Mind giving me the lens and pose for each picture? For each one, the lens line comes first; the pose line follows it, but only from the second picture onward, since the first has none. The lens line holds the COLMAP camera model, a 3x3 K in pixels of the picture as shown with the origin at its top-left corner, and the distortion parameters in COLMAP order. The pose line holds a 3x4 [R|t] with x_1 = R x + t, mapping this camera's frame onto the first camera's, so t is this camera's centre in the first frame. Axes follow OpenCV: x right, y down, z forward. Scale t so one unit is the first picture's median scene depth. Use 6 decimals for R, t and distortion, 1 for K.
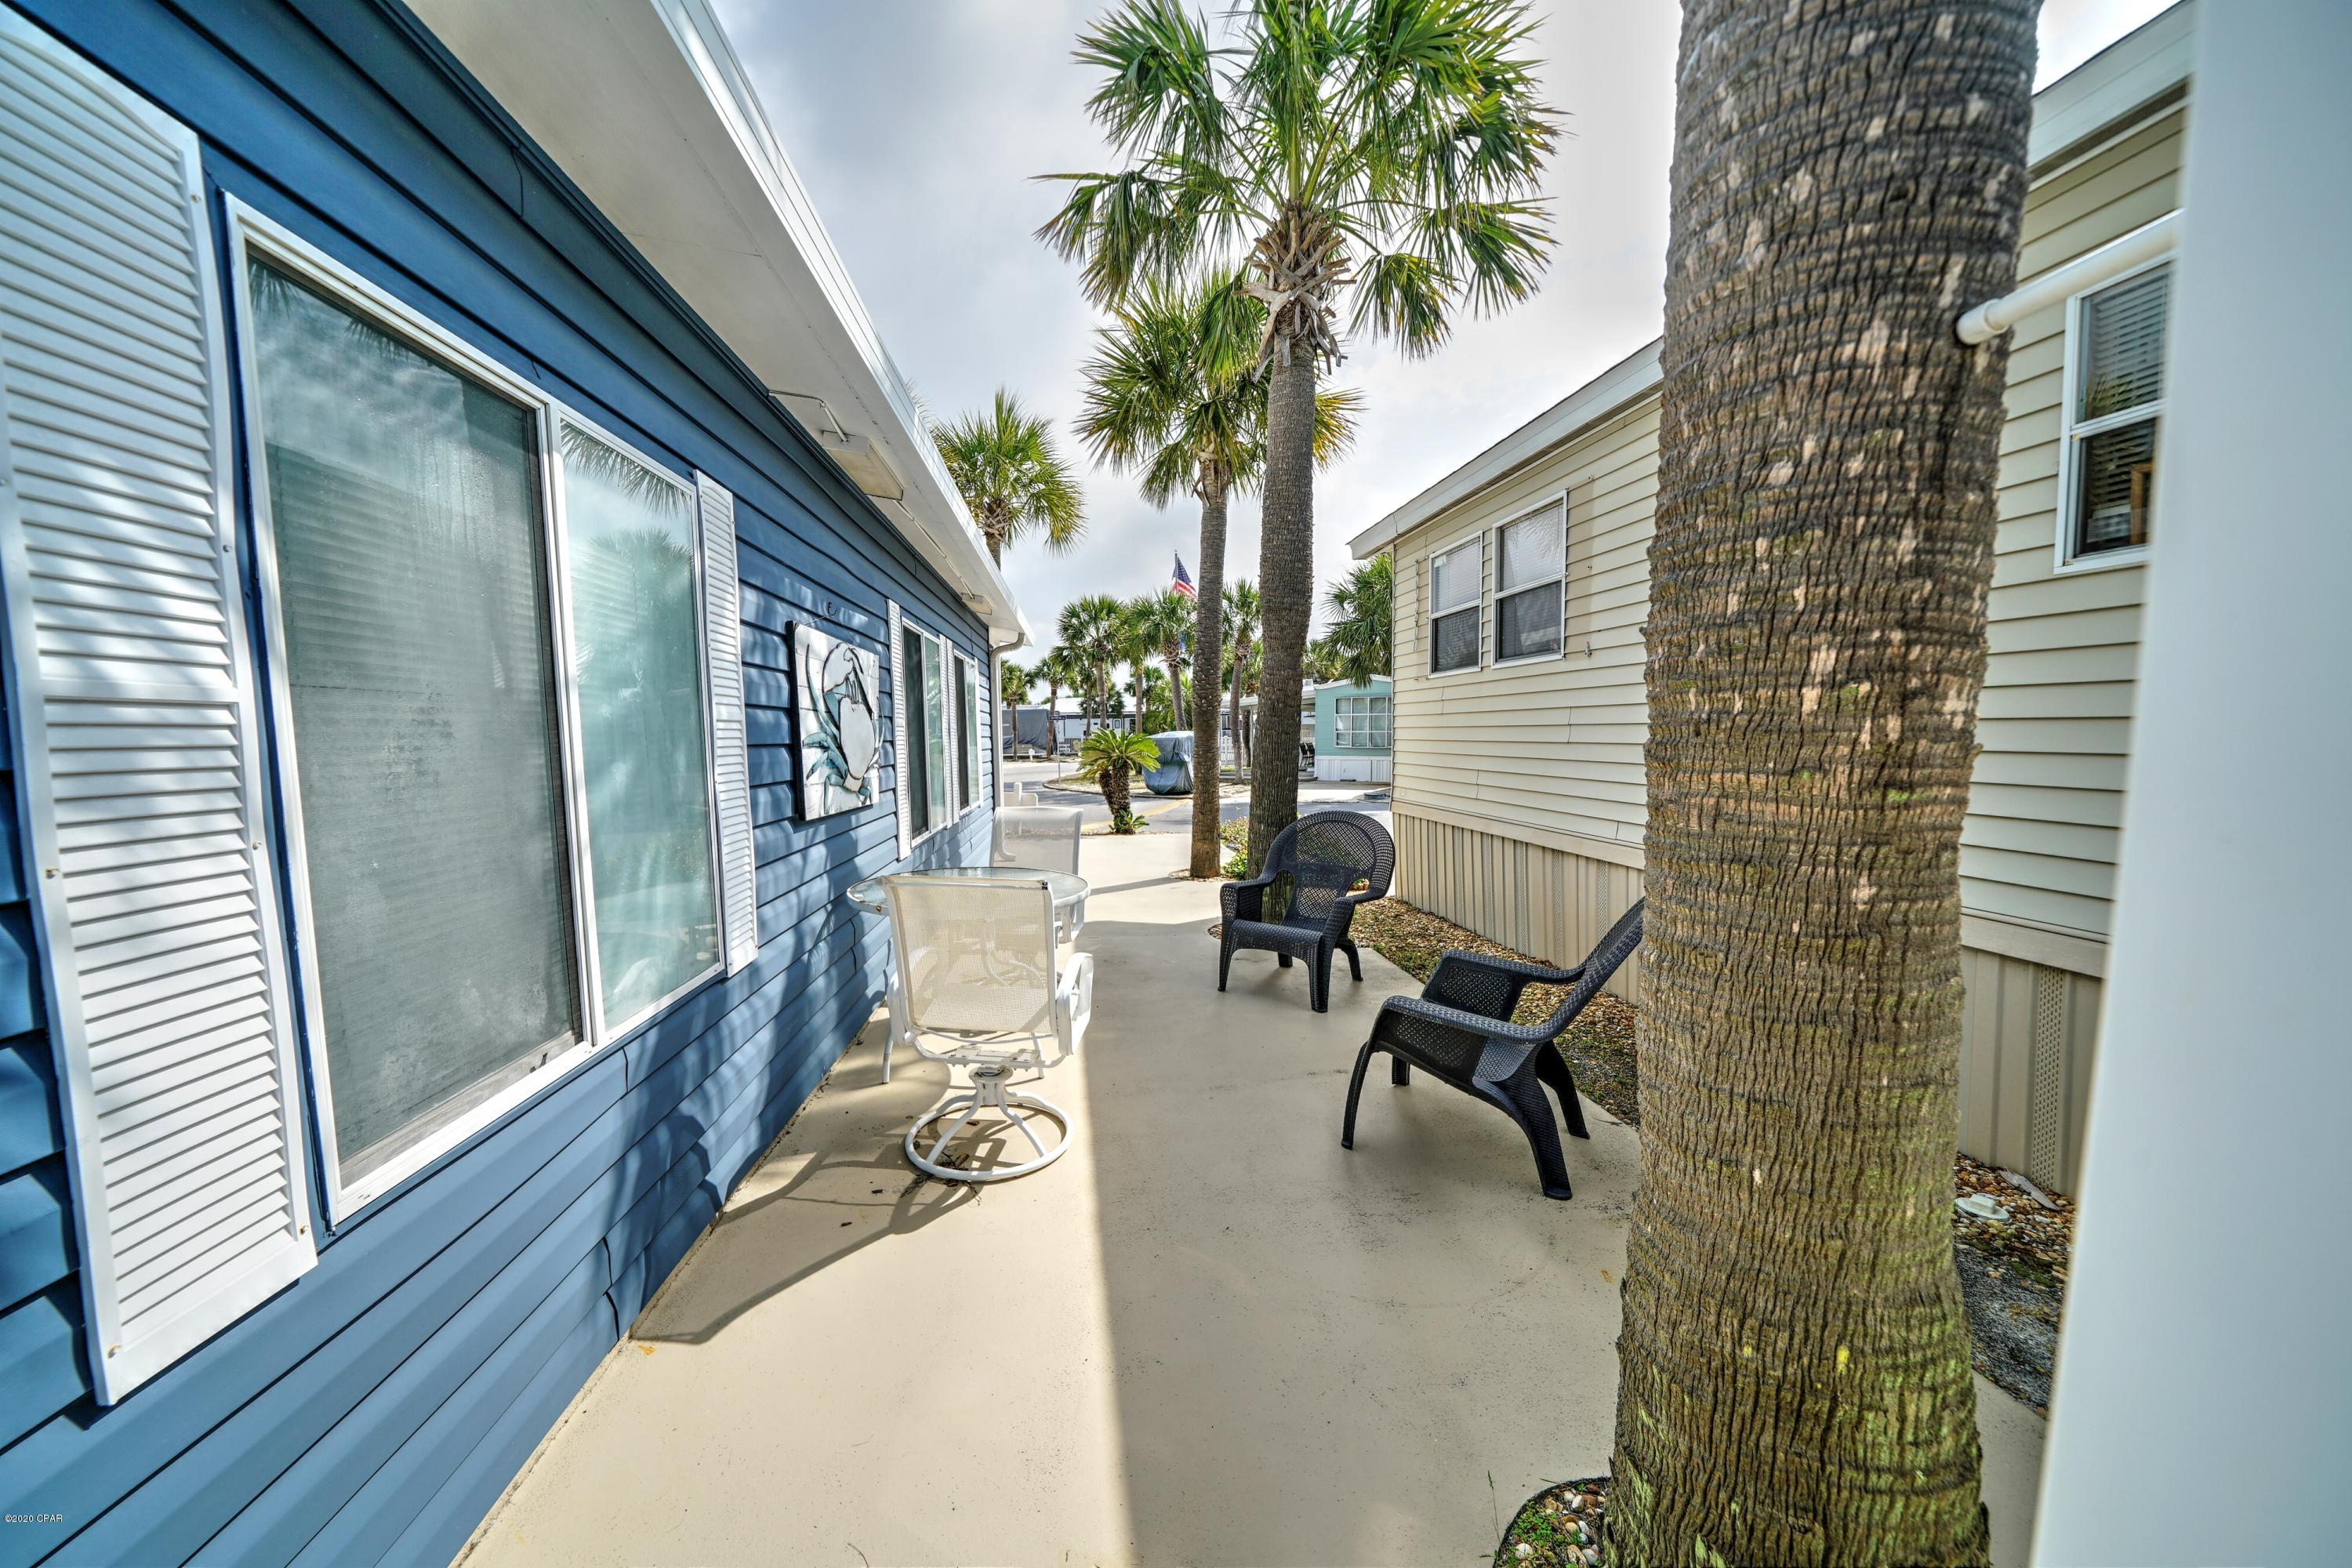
lens RADIAL K [[816.0, 0, 1148.8], [0, 816.0, 796.3], [0, 0, 1]] dist [-0.027657, 0.002876]
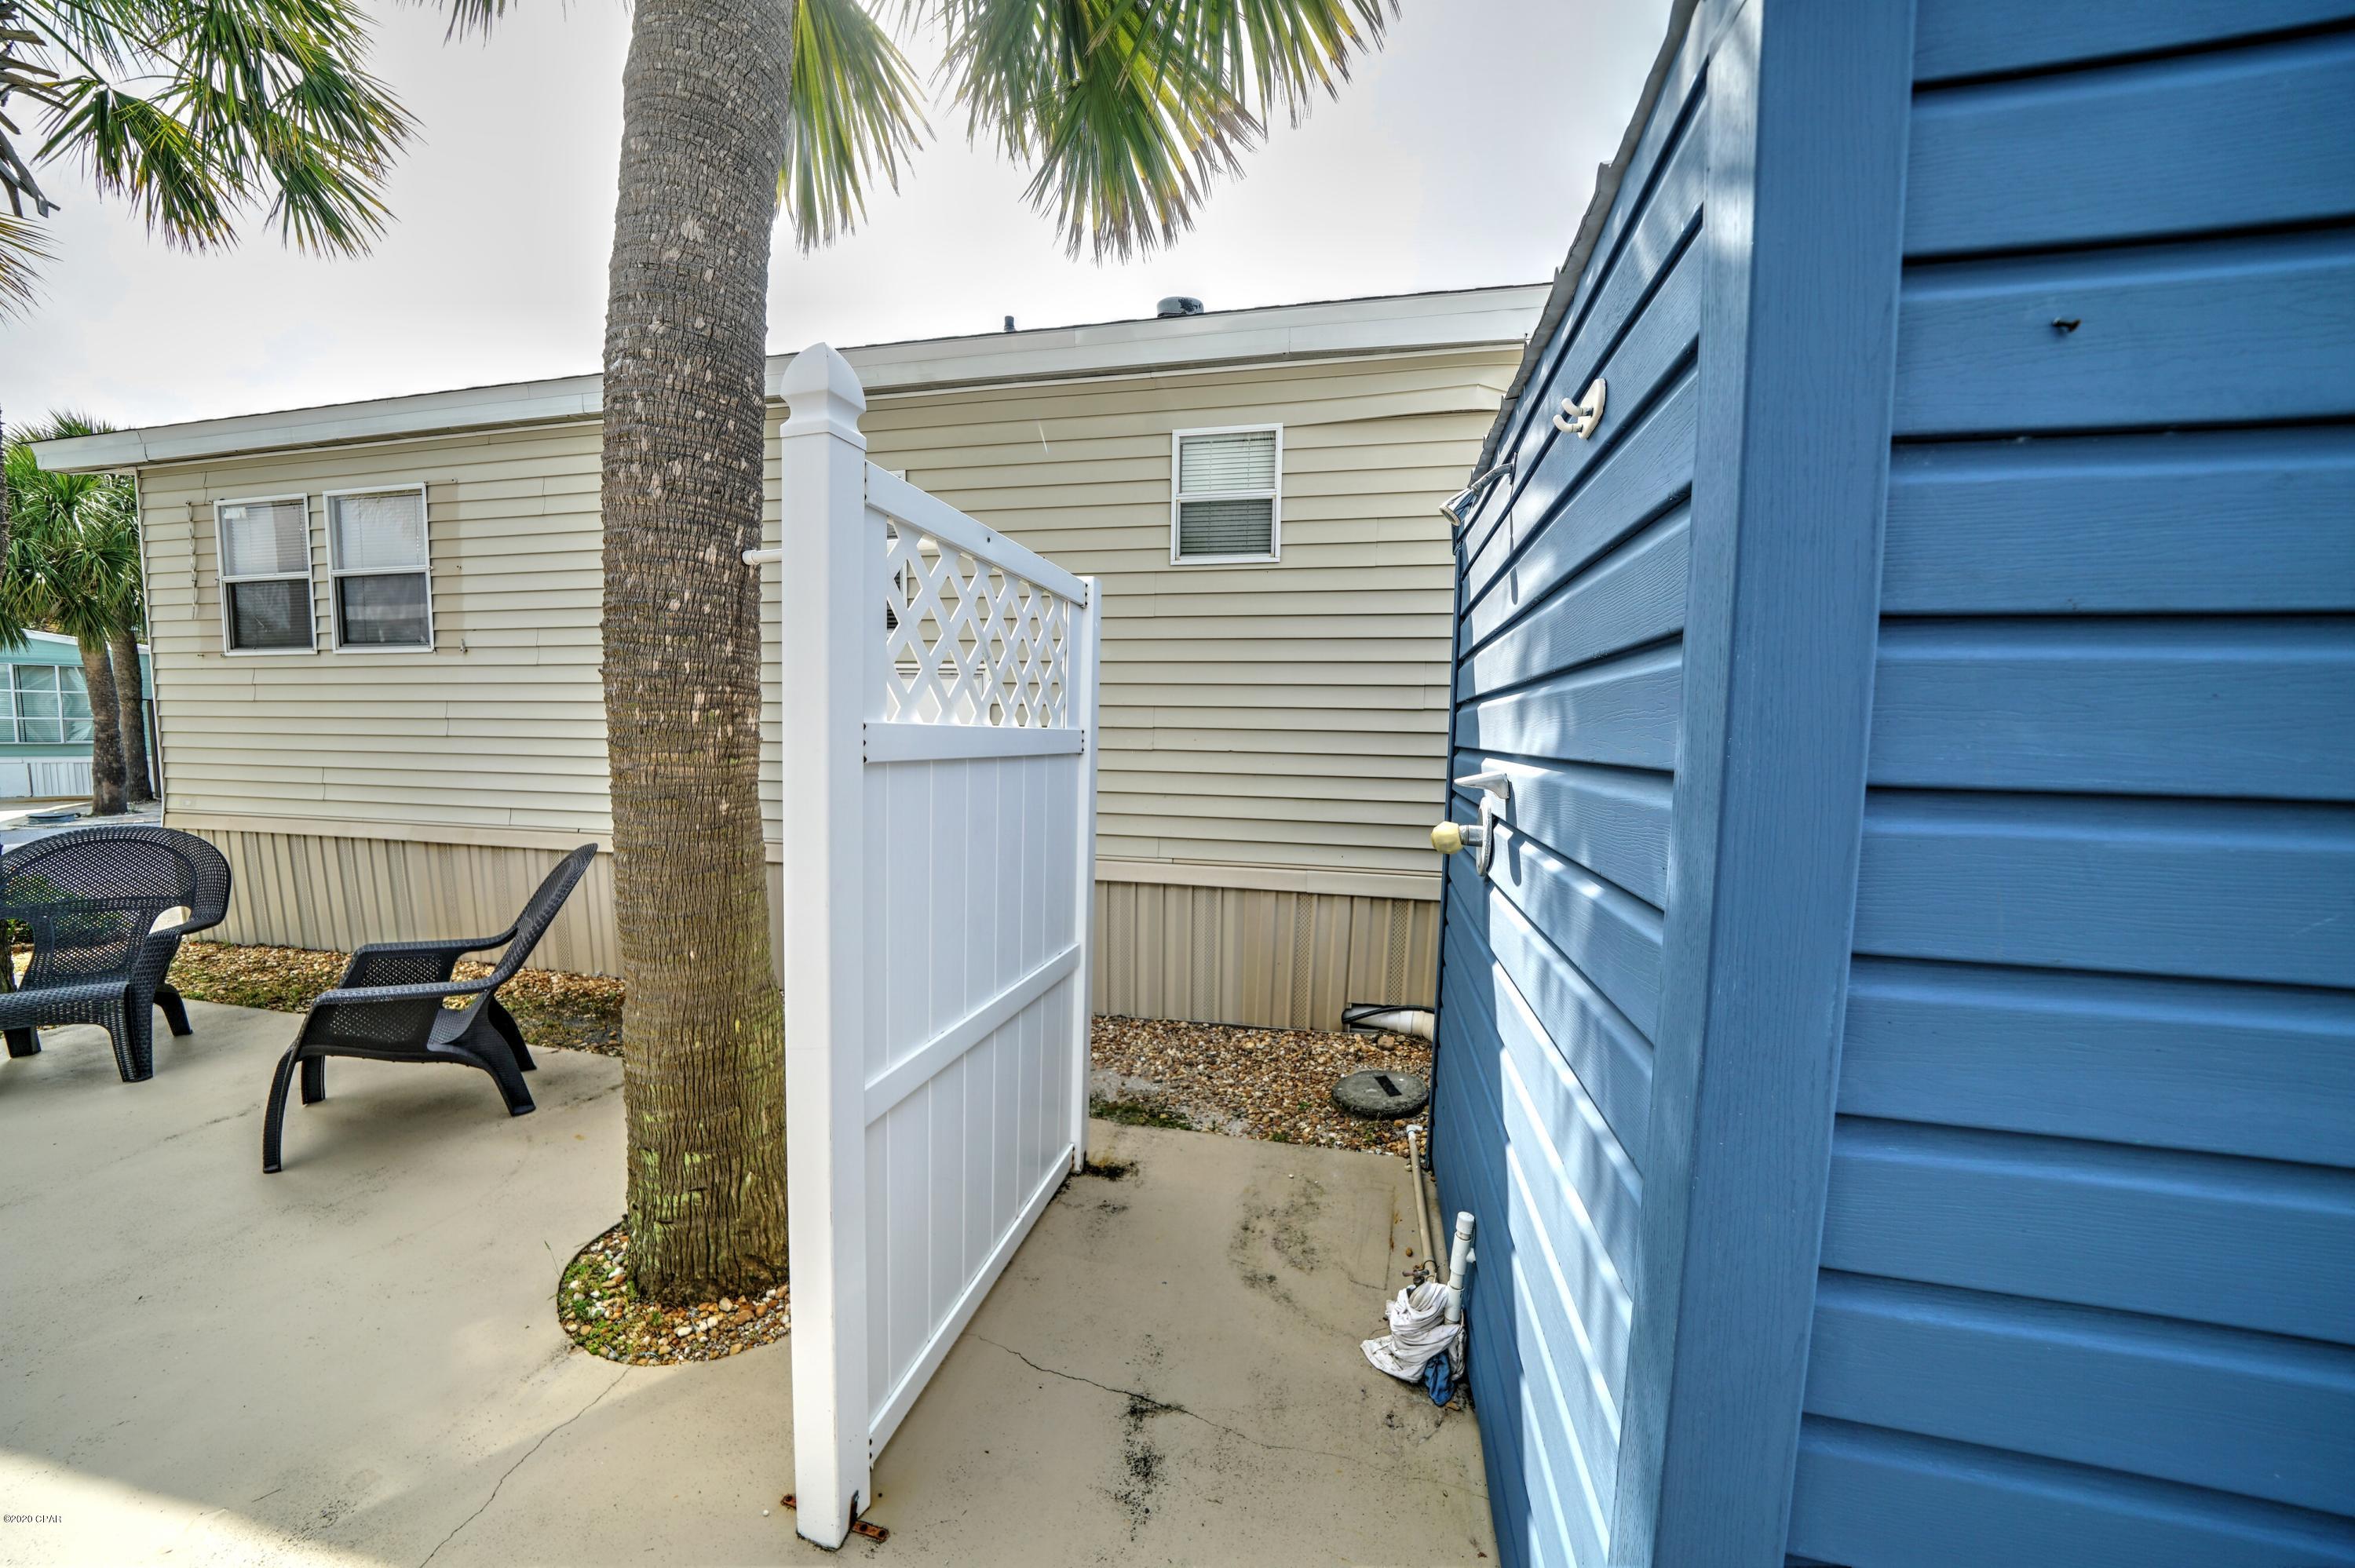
lens RADIAL K [[814.3, 0, 1151.1], [0, 814.3, 795.6], [0, 0, 1]] dist [-0.026222, 0.003065]
pose [[0.318483, -0.063759, 0.945782, -0.154954], [0.057000, 0.997218, 0.048033, 0.009957], [-0.946213, 0.038612, 0.321232, -0.153442]]
